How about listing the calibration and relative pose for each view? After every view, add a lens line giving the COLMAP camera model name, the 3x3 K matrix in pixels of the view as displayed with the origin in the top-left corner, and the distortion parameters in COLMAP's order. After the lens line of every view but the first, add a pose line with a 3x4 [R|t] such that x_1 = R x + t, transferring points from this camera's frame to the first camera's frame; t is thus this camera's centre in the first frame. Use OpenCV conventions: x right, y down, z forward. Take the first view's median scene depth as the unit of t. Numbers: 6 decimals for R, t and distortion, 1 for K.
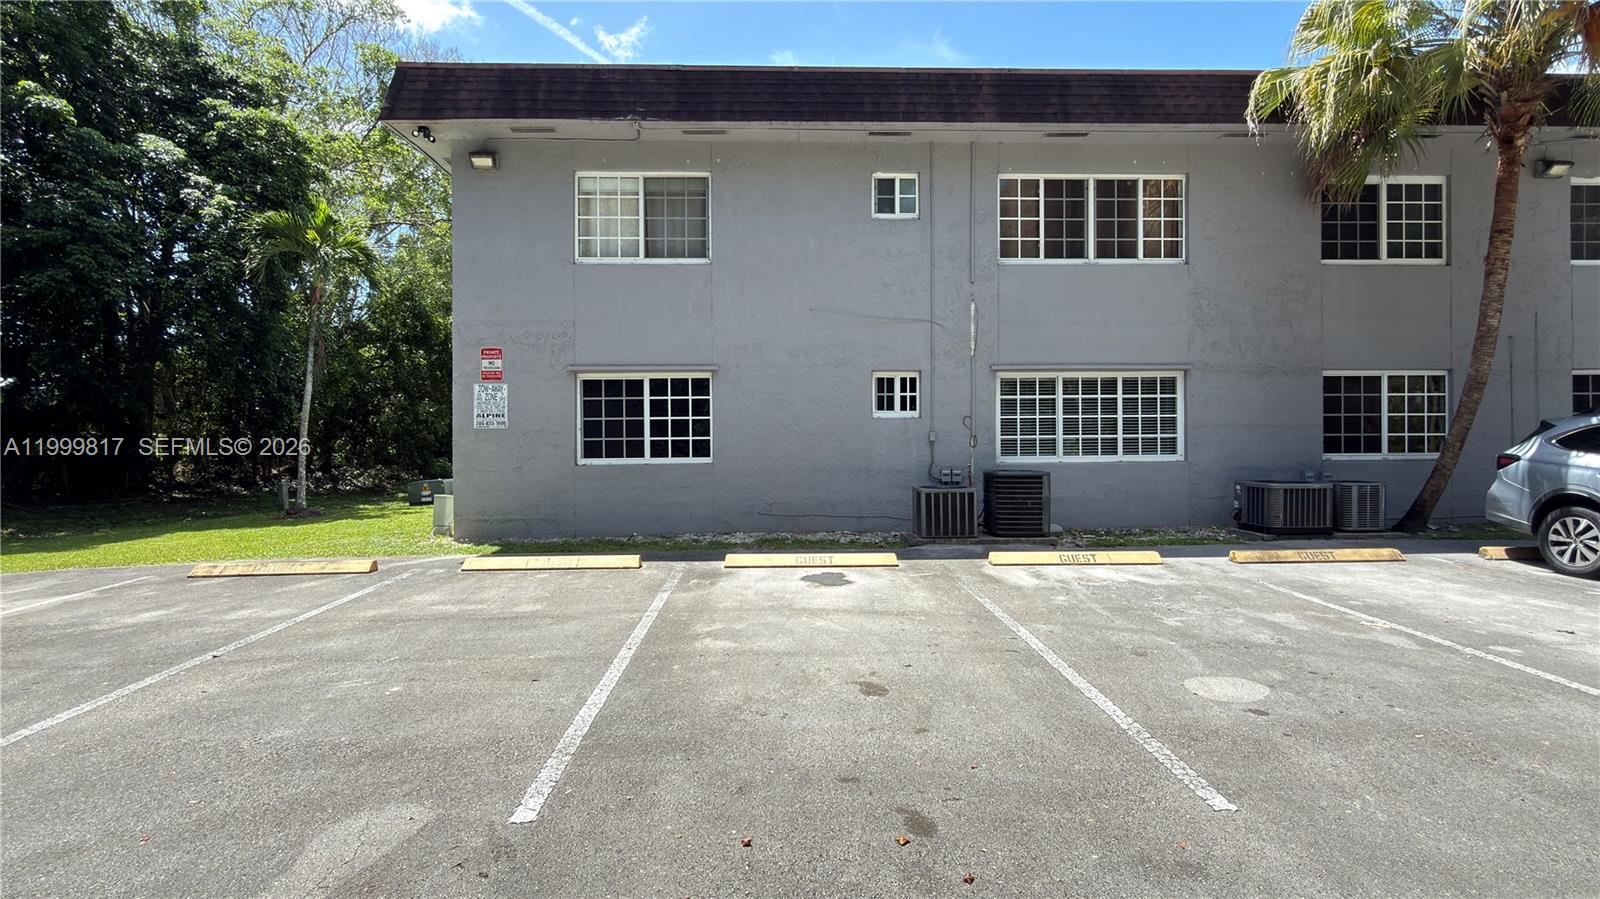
lens RADIAL K [[765.6, 0, 800.0], [0, 765.6, 449.5], [0, 0, 1]] dist [-0.002671, -0.000152]
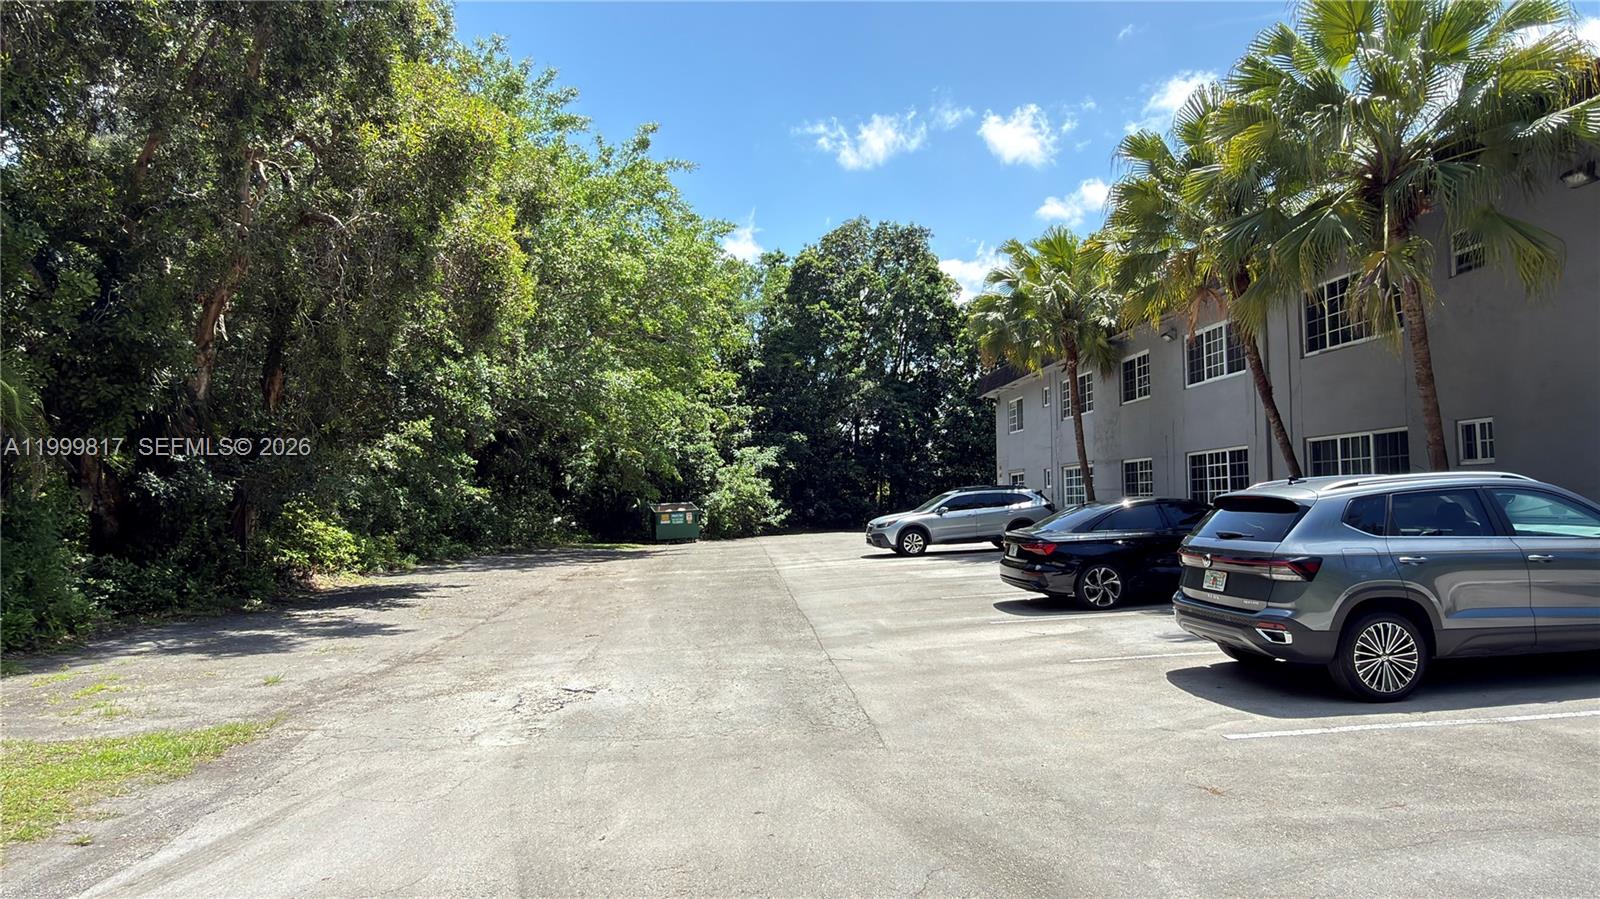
lens RADIAL K [[953.7, 0, 800.0], [0, 953.7, 449.5], [0, 0, 1]] dist [0.000727, 0.000202]
pose [[0.036126, -0.052020, -0.997992, 2.390946], [0.016840, 0.998534, -0.051438, -0.015268], [0.999205, -0.014948, 0.036949, 0.072642]]
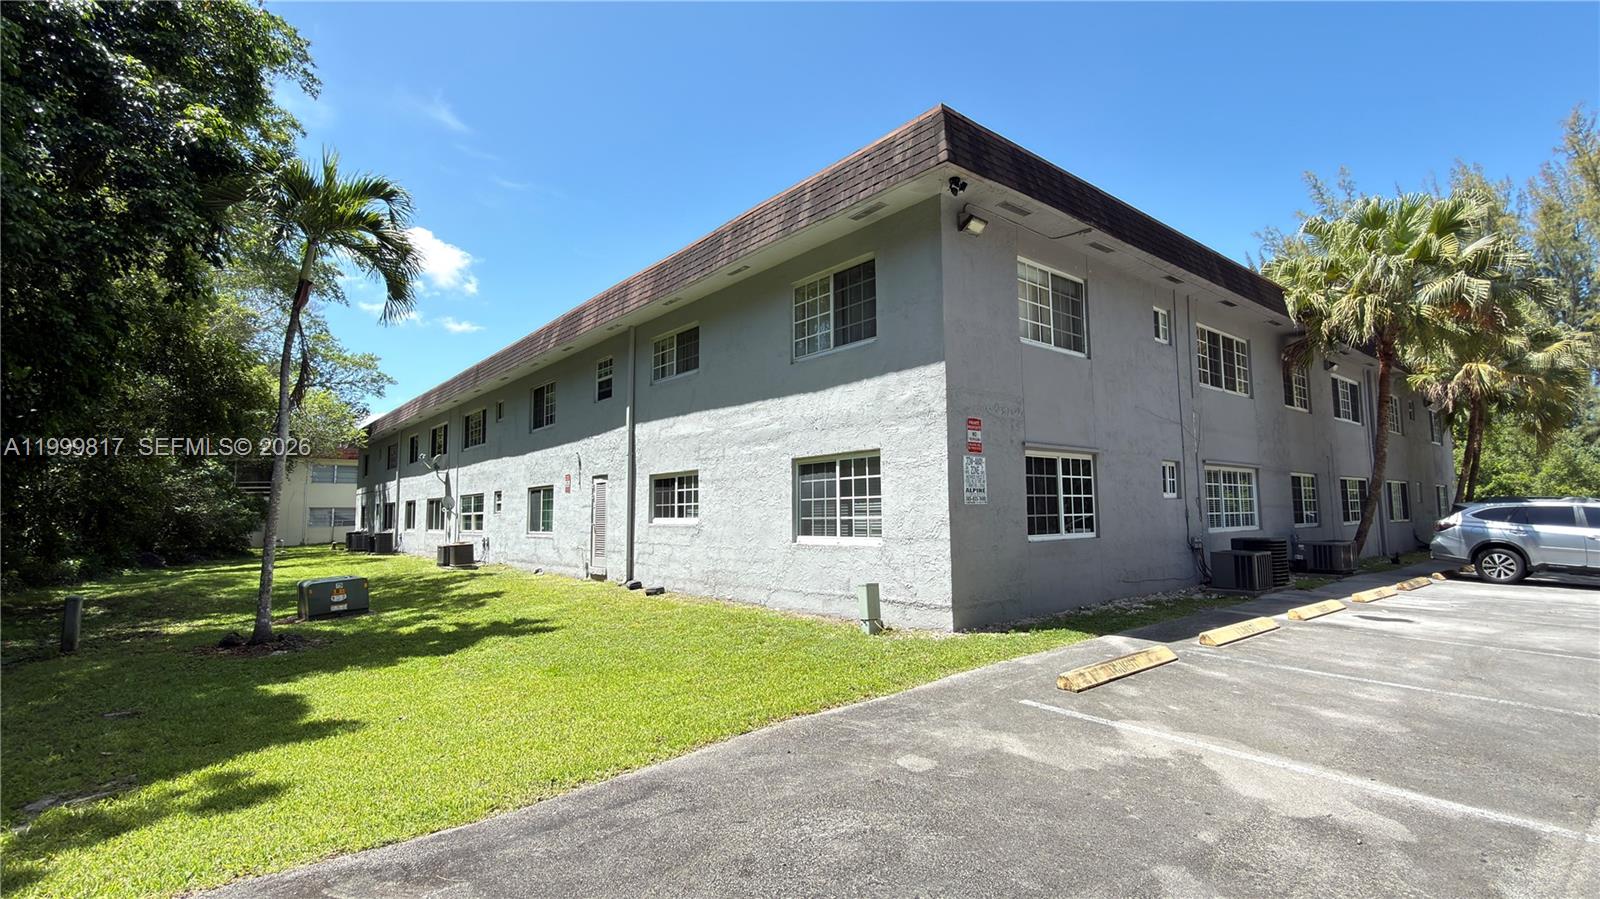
lens RADIAL K [[765.6, 0, 800.0], [0, 765.6, 449.5], [0, 0, 1]] dist [-0.002671, -0.000152]
pose [[0.779195, 0.053233, 0.624517, -1.151583], [0.011873, 0.994955, -0.099622, -0.003036], [-0.626669, 0.085039, 0.774632, 0.405881]]
